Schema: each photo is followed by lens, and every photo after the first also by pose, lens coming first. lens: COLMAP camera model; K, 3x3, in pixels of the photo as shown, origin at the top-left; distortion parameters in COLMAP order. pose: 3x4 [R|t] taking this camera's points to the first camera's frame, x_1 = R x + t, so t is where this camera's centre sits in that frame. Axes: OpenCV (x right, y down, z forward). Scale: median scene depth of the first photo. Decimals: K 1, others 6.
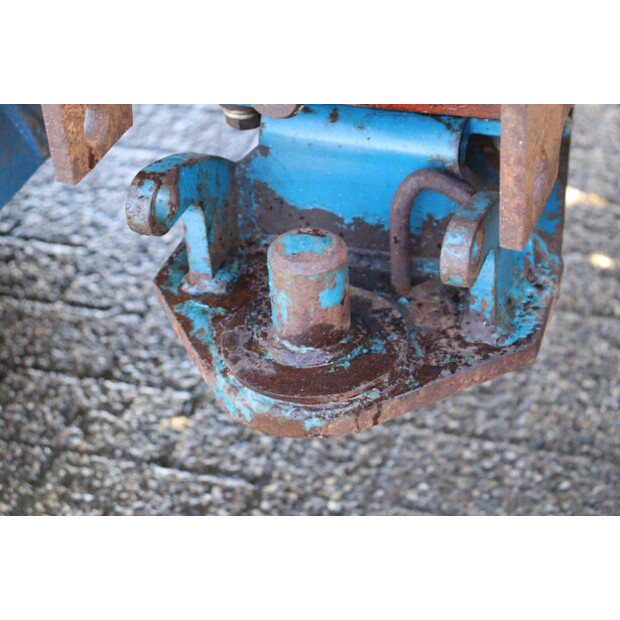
lens RADIAL K [[1298.8, 0, 312.3], [0, 1298.8, 312.1], [0, 0, 1]] dist [0.239280, 0.000000]
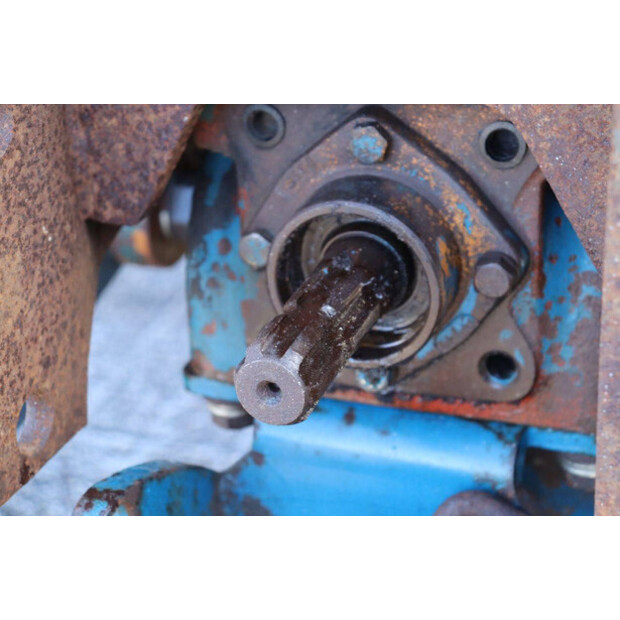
lens RADIAL K [[1298.8, 0, 310.9], [0, 1298.8, 309.4], [0, 0, 1]] dist [0.239280, 0.000000]
pose [[0.999672, 0.025607, 0.000567, -0.008700], [-0.024901, 0.976813, -0.212642, -0.048849], [-0.005999, 0.212558, 0.977130, 0.236636]]
